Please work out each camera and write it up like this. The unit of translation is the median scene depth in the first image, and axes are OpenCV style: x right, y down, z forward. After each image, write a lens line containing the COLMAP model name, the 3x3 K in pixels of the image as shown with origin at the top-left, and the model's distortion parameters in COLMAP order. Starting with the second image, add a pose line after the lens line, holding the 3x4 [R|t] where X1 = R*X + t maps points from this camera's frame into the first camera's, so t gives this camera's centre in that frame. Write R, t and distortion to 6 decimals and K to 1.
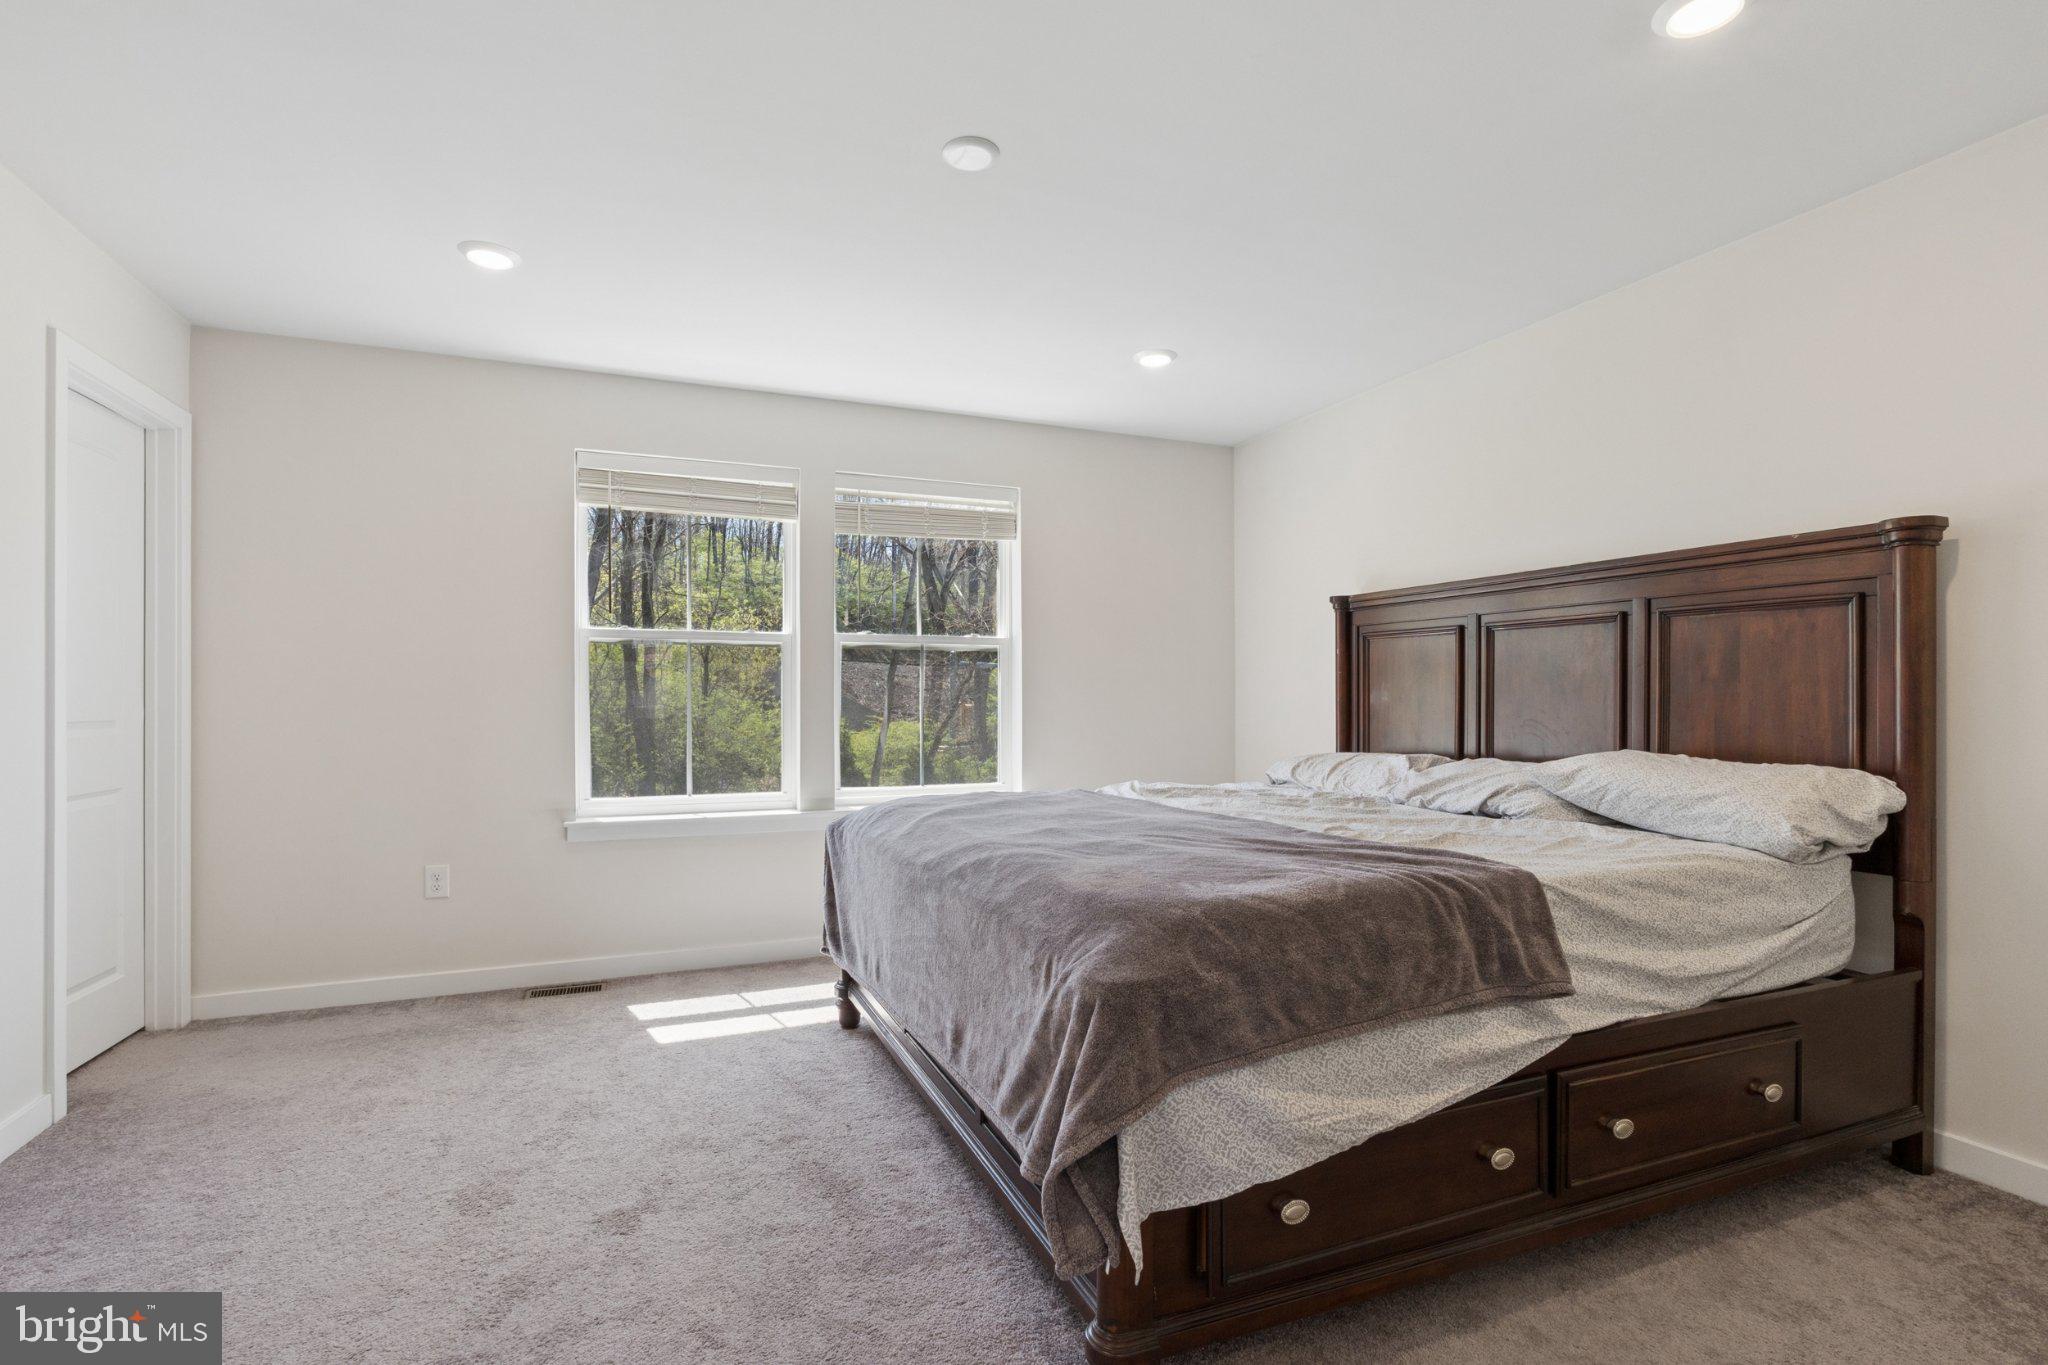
lens RADIAL K [[941.7, 0, 1026.6], [0, 941.7, 685.0], [0, 0, 1]] dist [-0.008881, 0.000545]
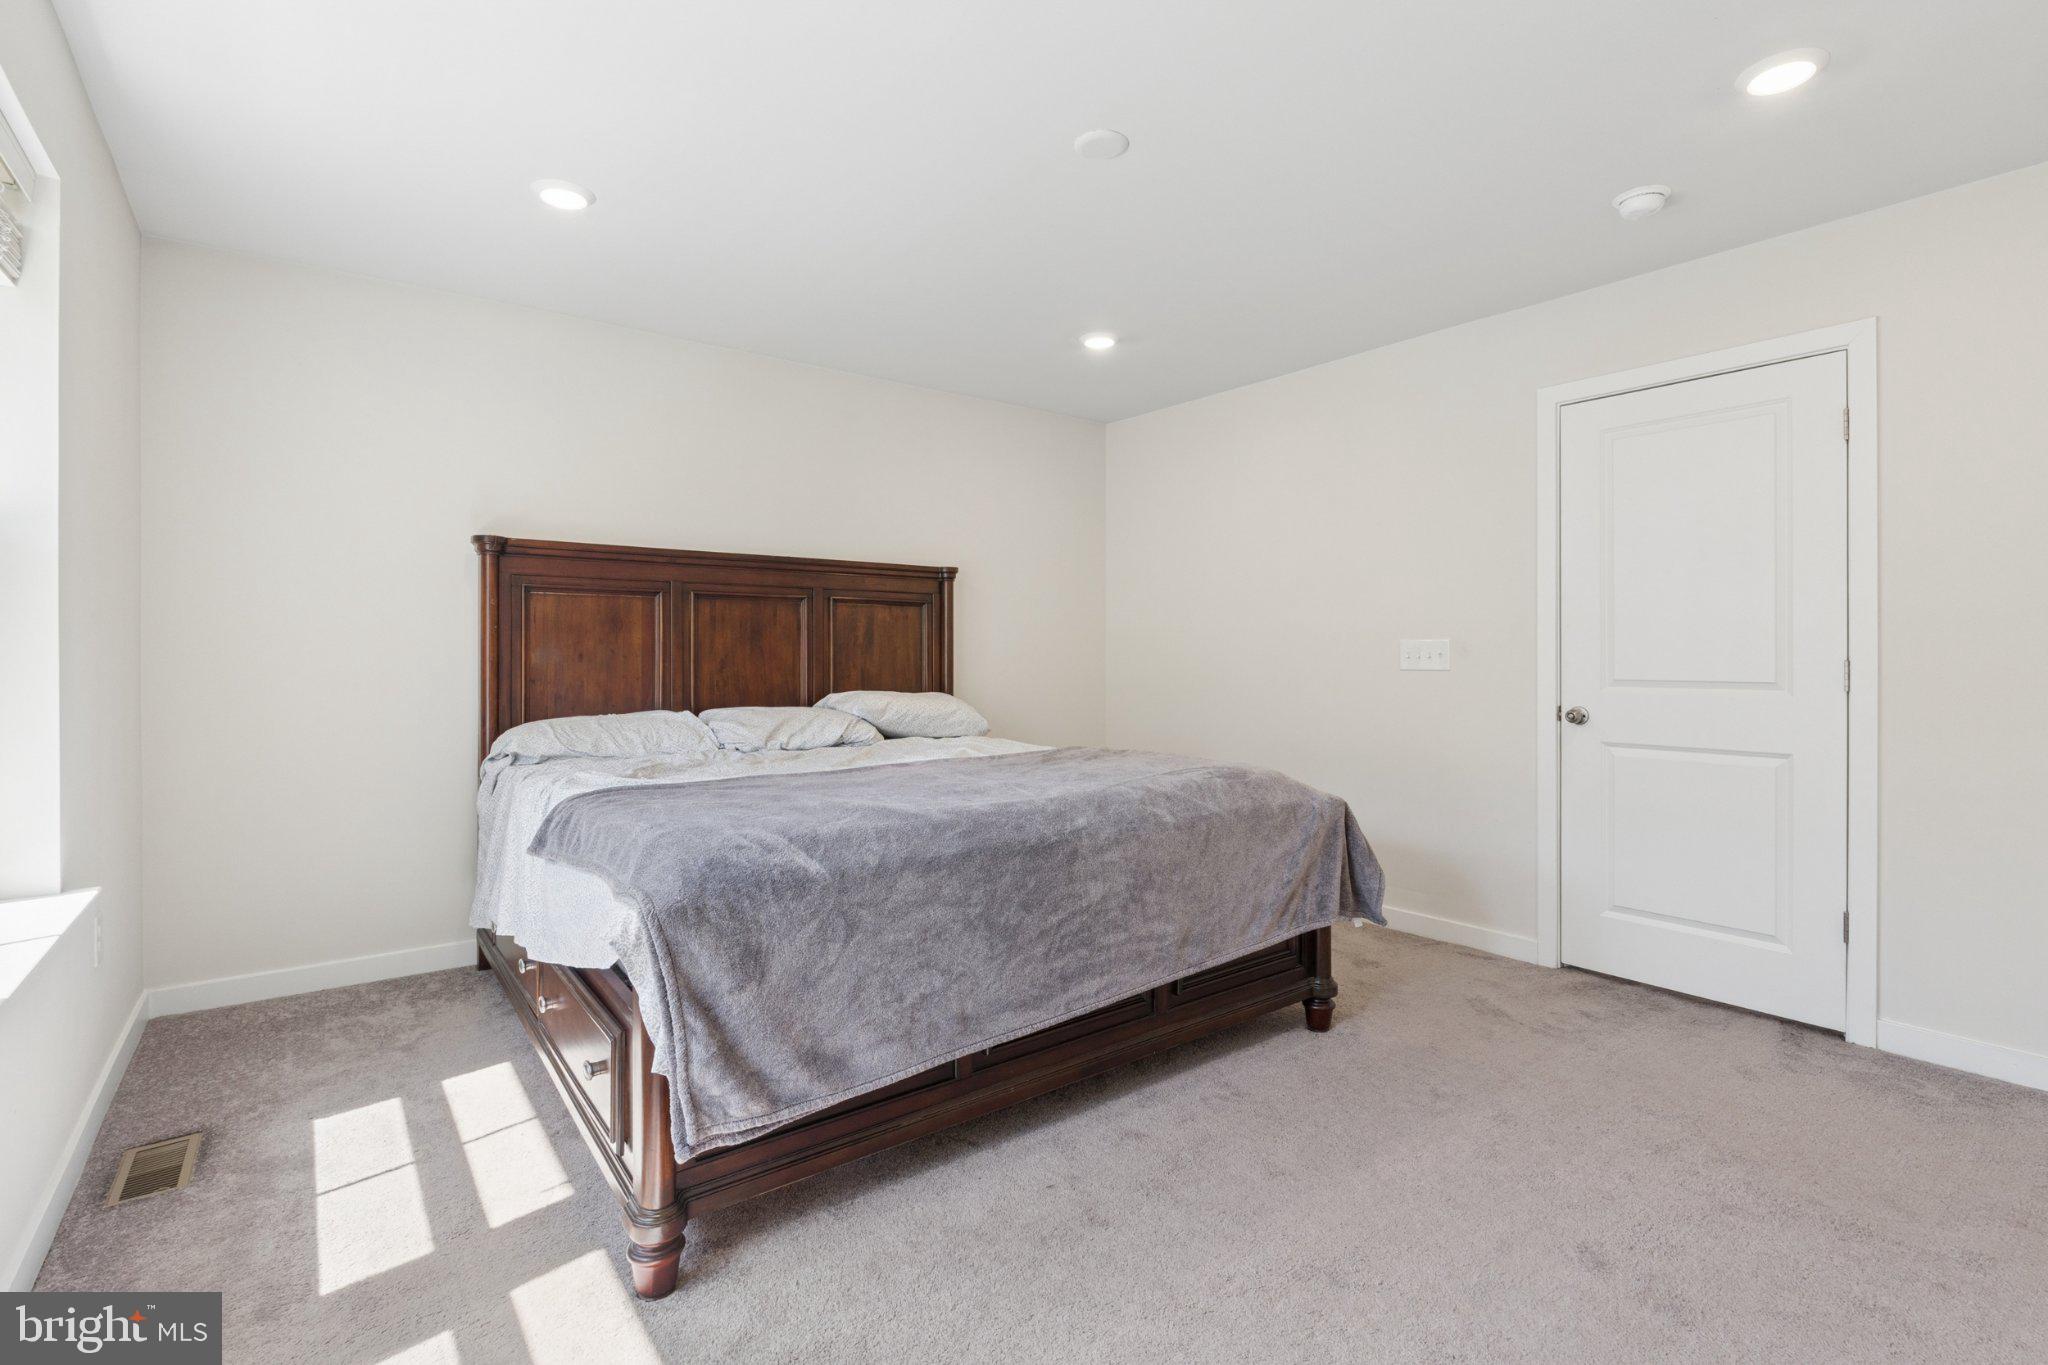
lens RADIAL K [[941.7, 0, 1026.6], [0, 941.7, 685.0], [0, 0, 1]] dist [-0.008881, 0.000545]
pose [[-0.260131, -0.020102, 0.965364, -0.907962], [-0.005092, 0.999798, 0.019447, 0.030245], [-0.965560, 0.000143, -0.260180, 1.187201]]
